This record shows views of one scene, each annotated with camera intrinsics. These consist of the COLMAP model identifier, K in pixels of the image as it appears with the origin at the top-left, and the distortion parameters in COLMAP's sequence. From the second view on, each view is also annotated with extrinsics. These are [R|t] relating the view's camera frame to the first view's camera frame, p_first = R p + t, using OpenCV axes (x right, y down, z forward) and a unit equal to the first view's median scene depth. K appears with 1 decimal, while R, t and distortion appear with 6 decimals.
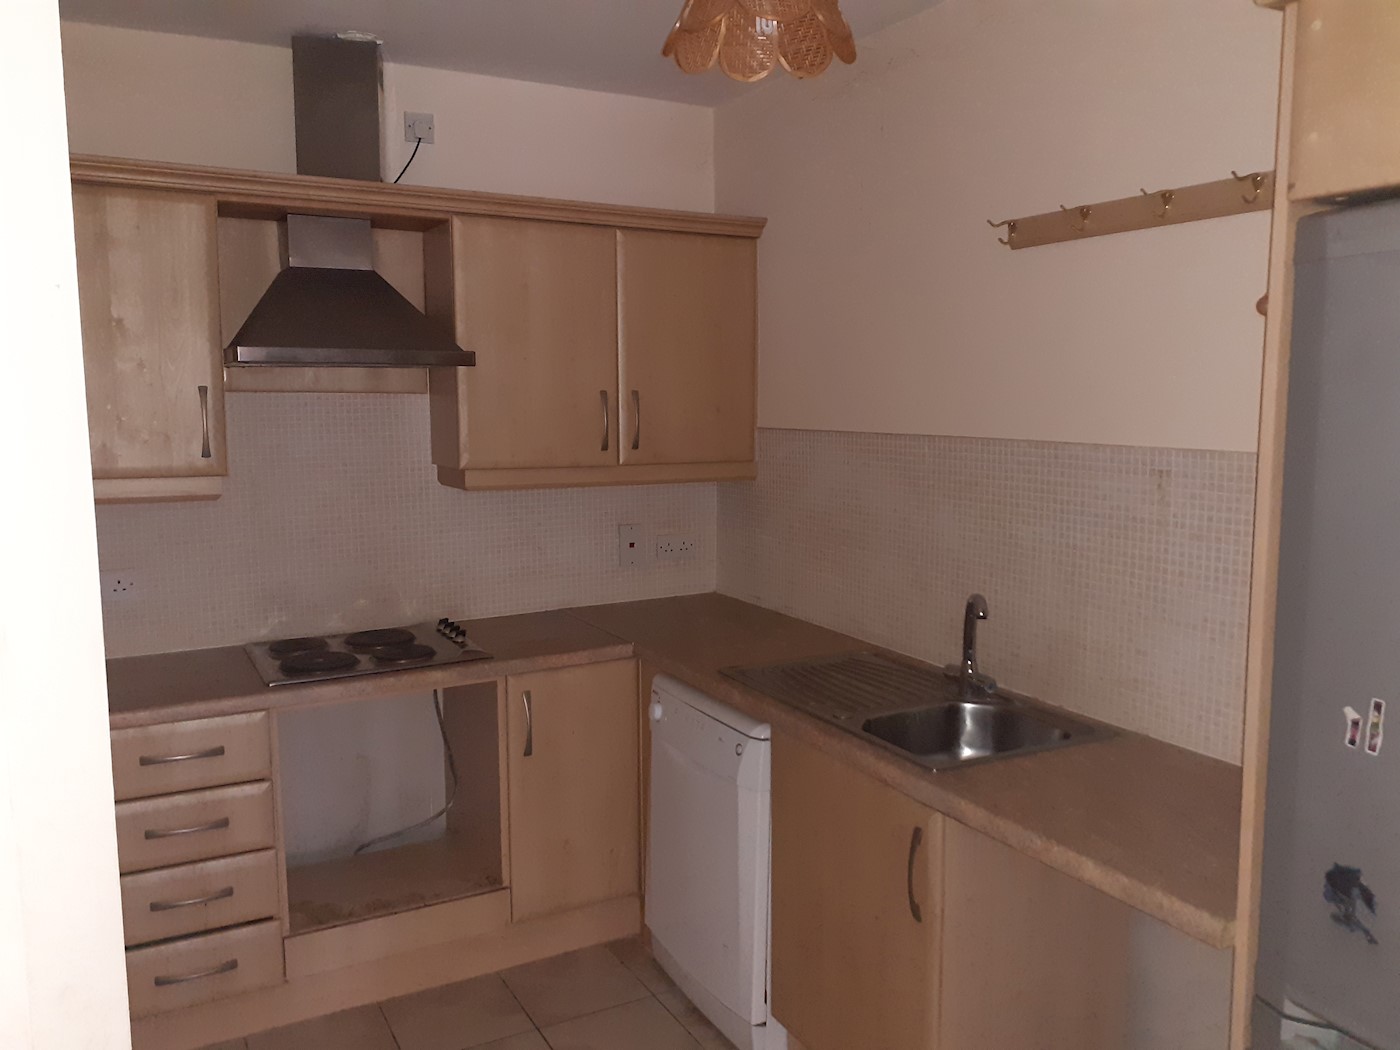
lens RADIAL K [[1112.5, 0, 706.1], [0, 1112.5, 511.4], [0, 0, 1]] dist [0.072074, -0.122315]
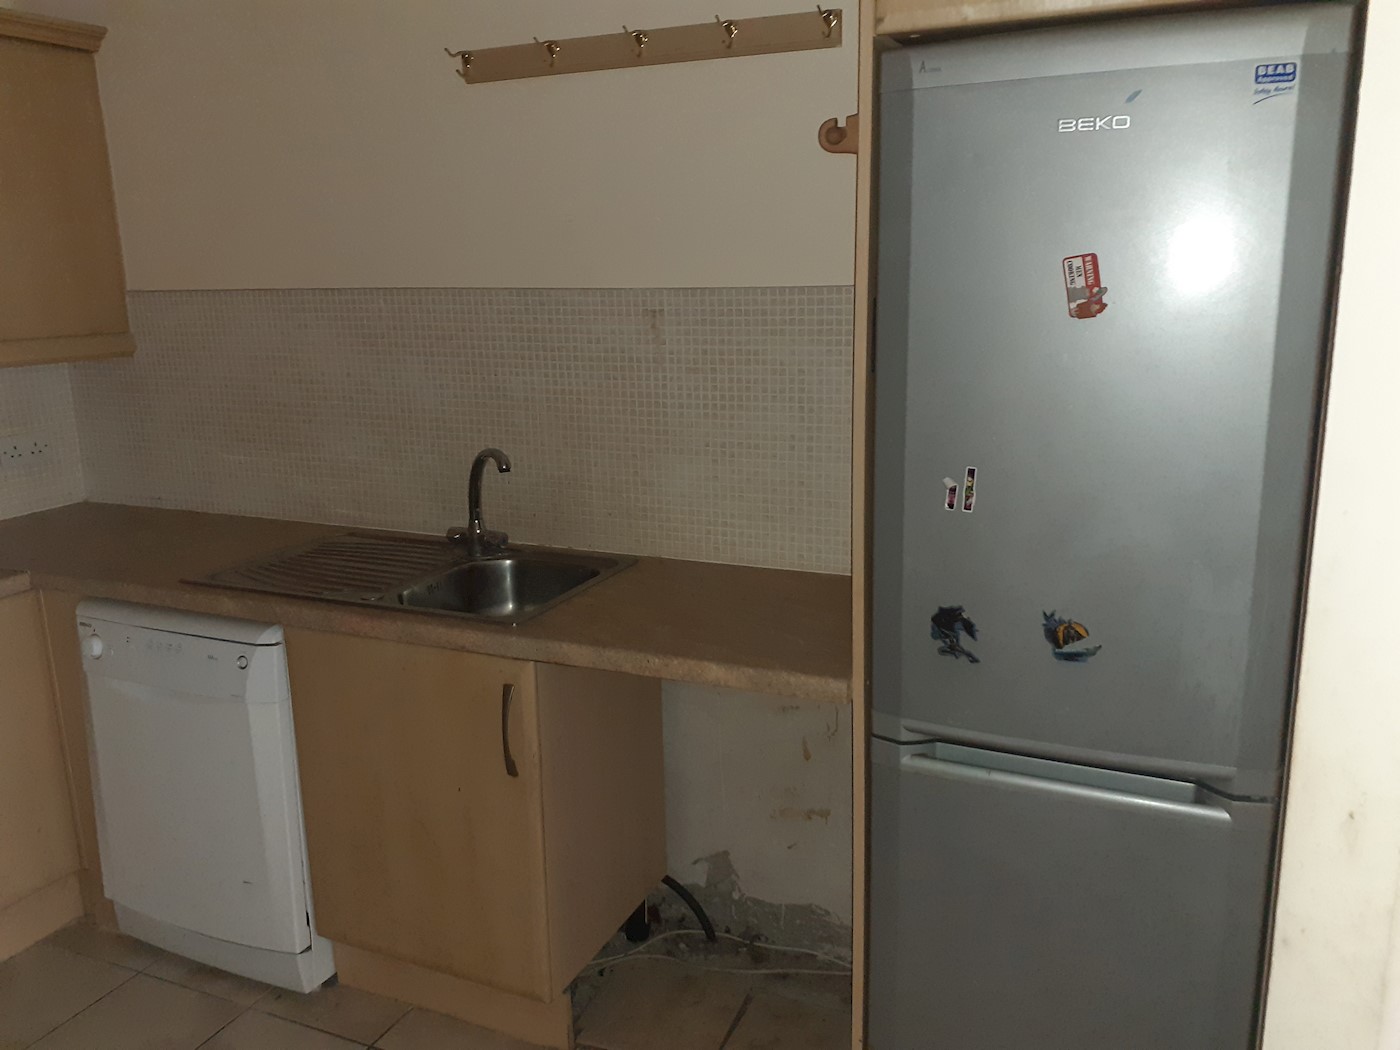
lens RADIAL K [[1112.5, 0, 707.3], [0, 1112.5, 524.3], [0, 0, 1]] dist [0.072074, -0.122315]
pose [[0.786347, -0.149942, 0.599313, -0.209377], [0.082173, 0.986865, 0.139086, 0.020088], [-0.612296, -0.060123, 0.788340, 0.117923]]
